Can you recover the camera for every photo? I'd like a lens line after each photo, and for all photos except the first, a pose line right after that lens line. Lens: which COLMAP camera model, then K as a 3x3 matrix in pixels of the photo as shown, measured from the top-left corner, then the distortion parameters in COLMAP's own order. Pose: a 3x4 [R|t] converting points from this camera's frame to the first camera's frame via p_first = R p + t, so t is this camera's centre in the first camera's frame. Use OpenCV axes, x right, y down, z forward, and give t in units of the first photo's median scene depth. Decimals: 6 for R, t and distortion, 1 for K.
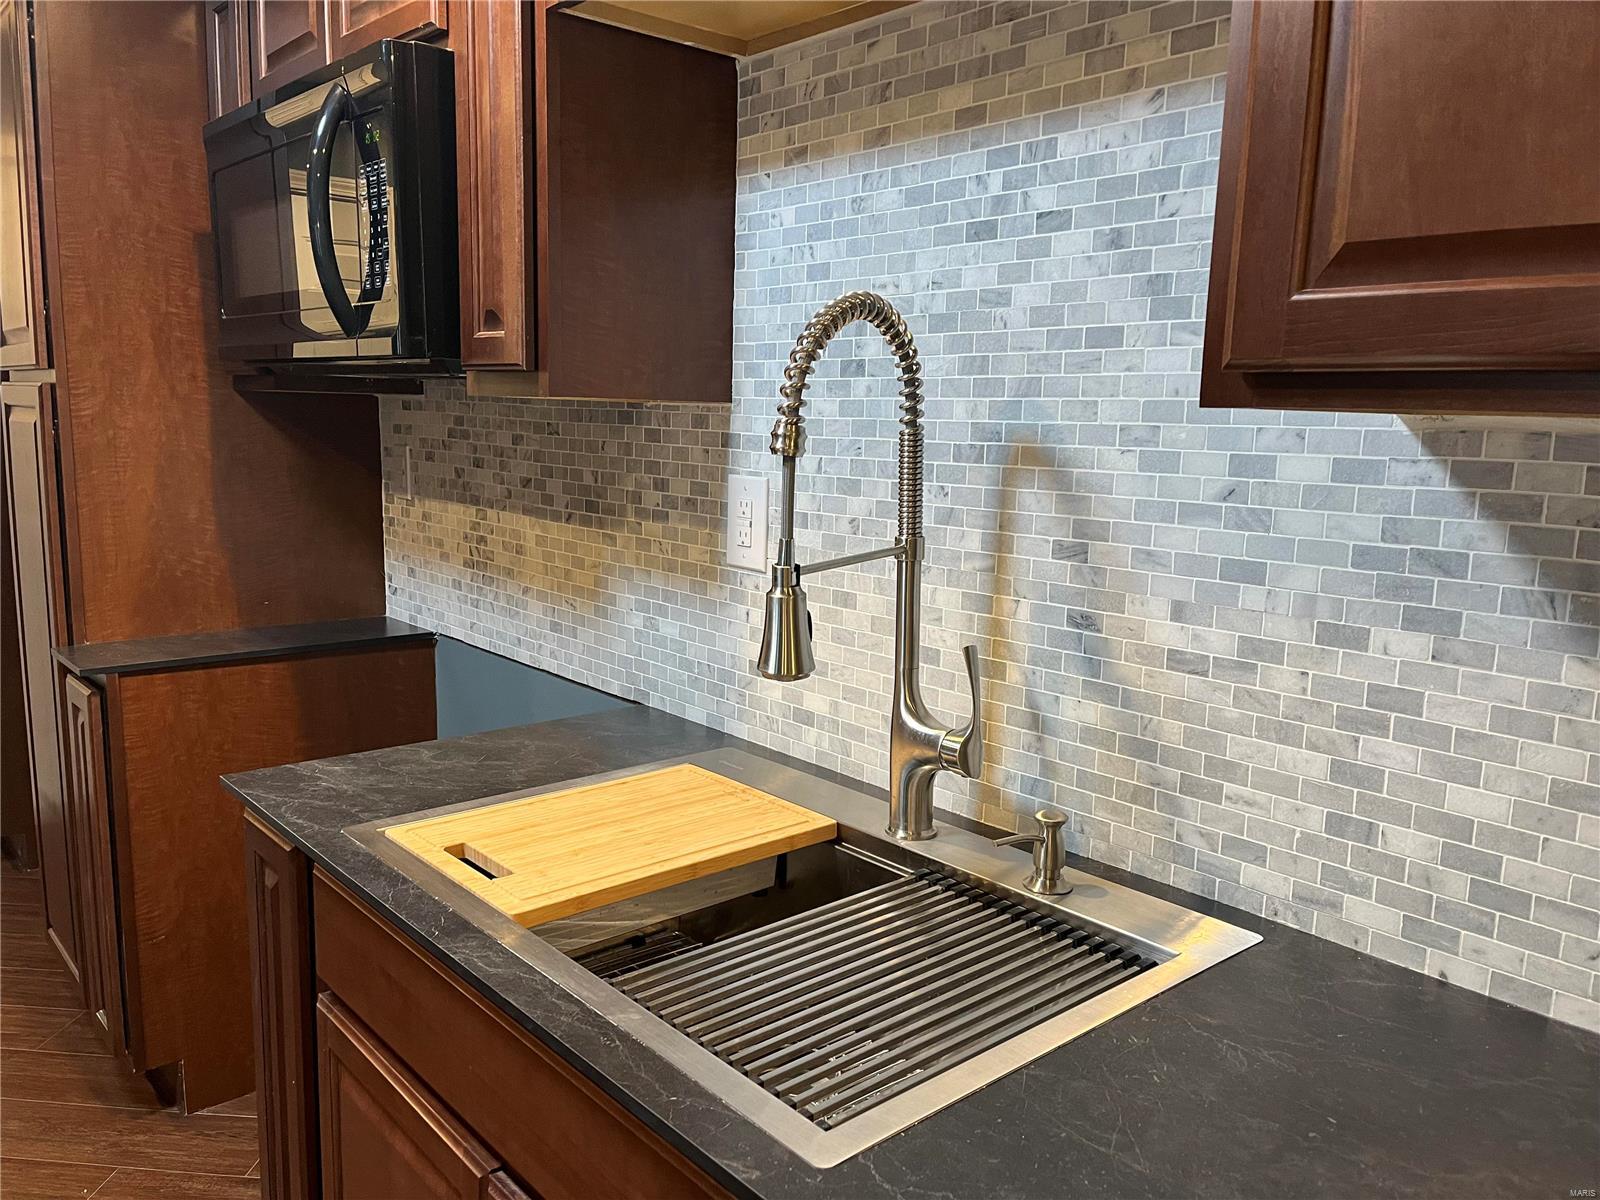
lens RADIAL K [[1216.2, 0, 801.4], [0, 1216.2, 606.8], [0, 0, 1]] dist [0.044844, -0.059974]
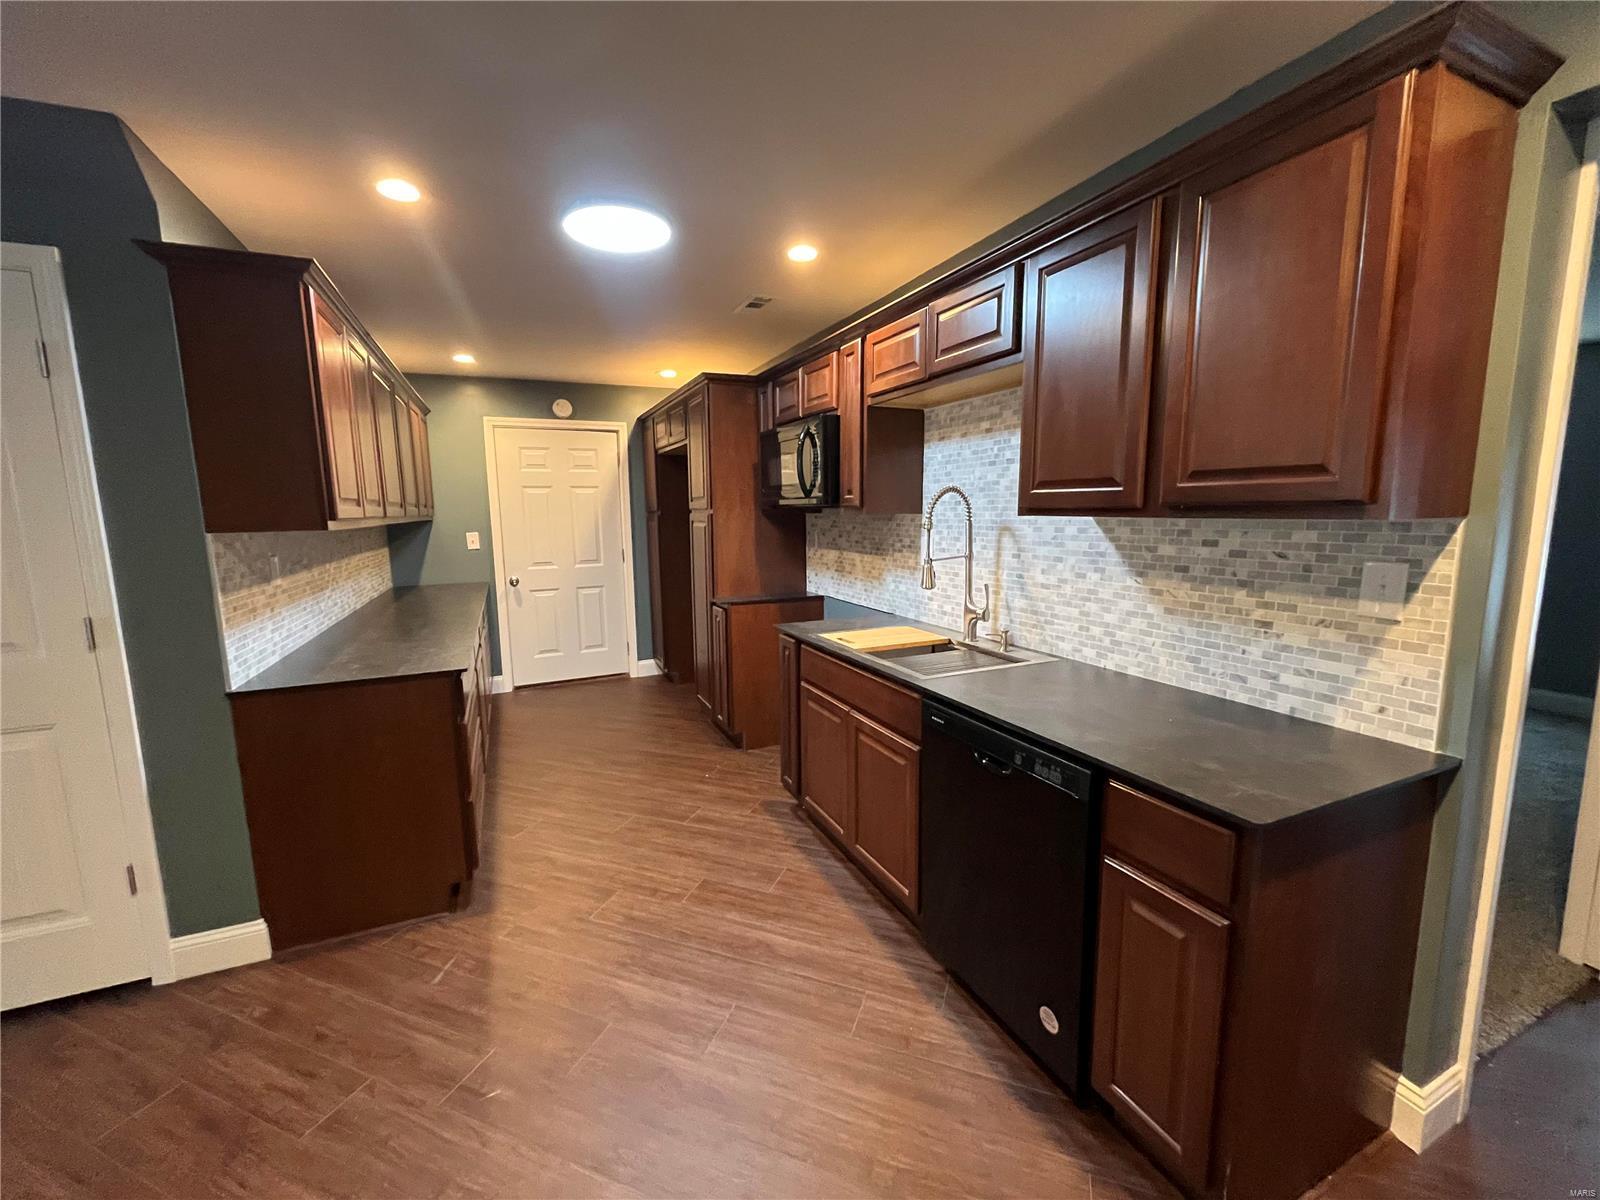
lens RADIAL K [[649.4, 0, 796.2], [0, 649.4, 595.9], [0, 0, 1]] dist [-0.012374, 0.001732]
pose [[0.955525, 0.007225, -0.294820, 0.159054], [-0.016301, 0.999465, -0.028339, 0.121264], [0.294458, 0.031885, 0.955132, -0.870127]]
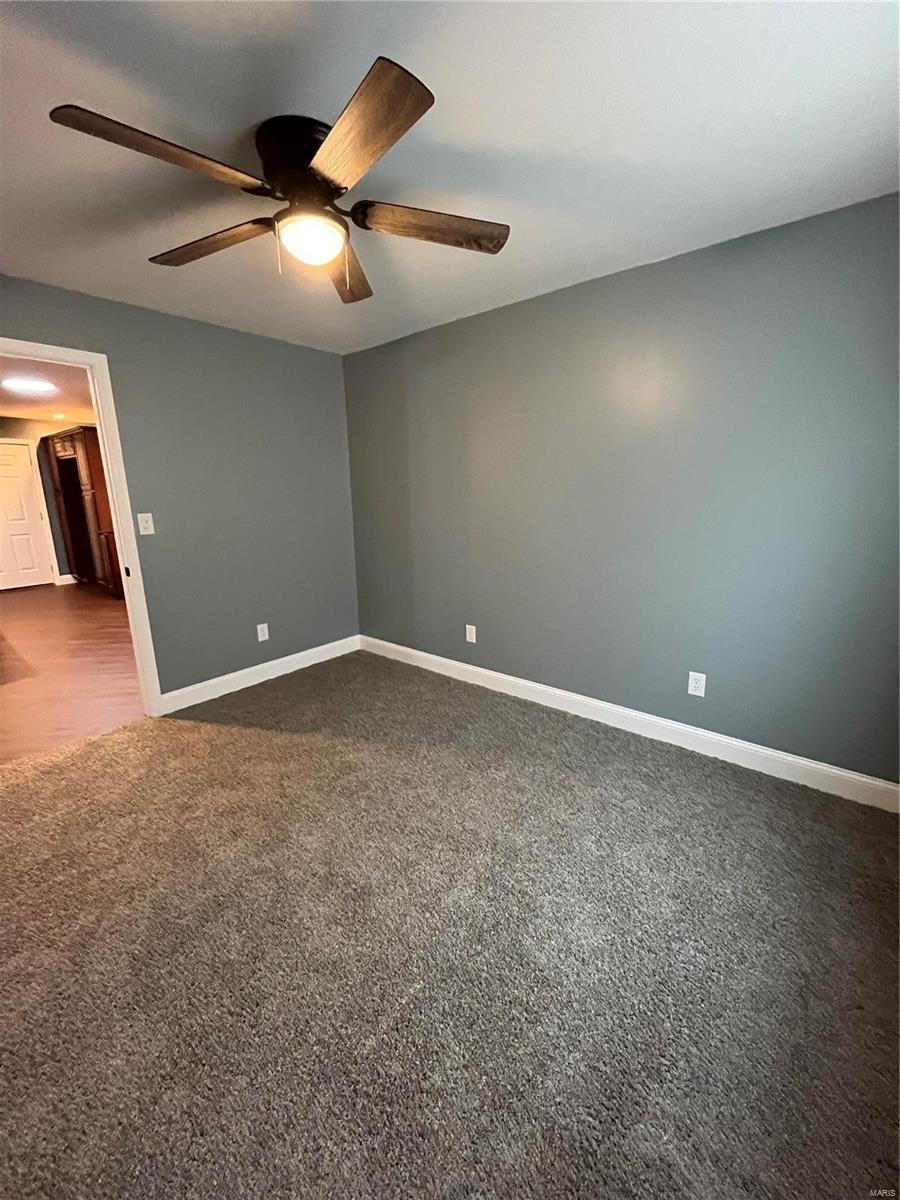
lens RADIAL K [[487.1, 0, 444.4], [0, 487.1, 603.2], [0, 0, 1]] dist [-0.012374, 0.001732]
pose [[0.987792, -0.060855, 0.143401, 1.438128], [0.049731, 0.995560, 0.079924, 0.506744], [-0.147628, -0.071817, 0.986432, -3.199652]]
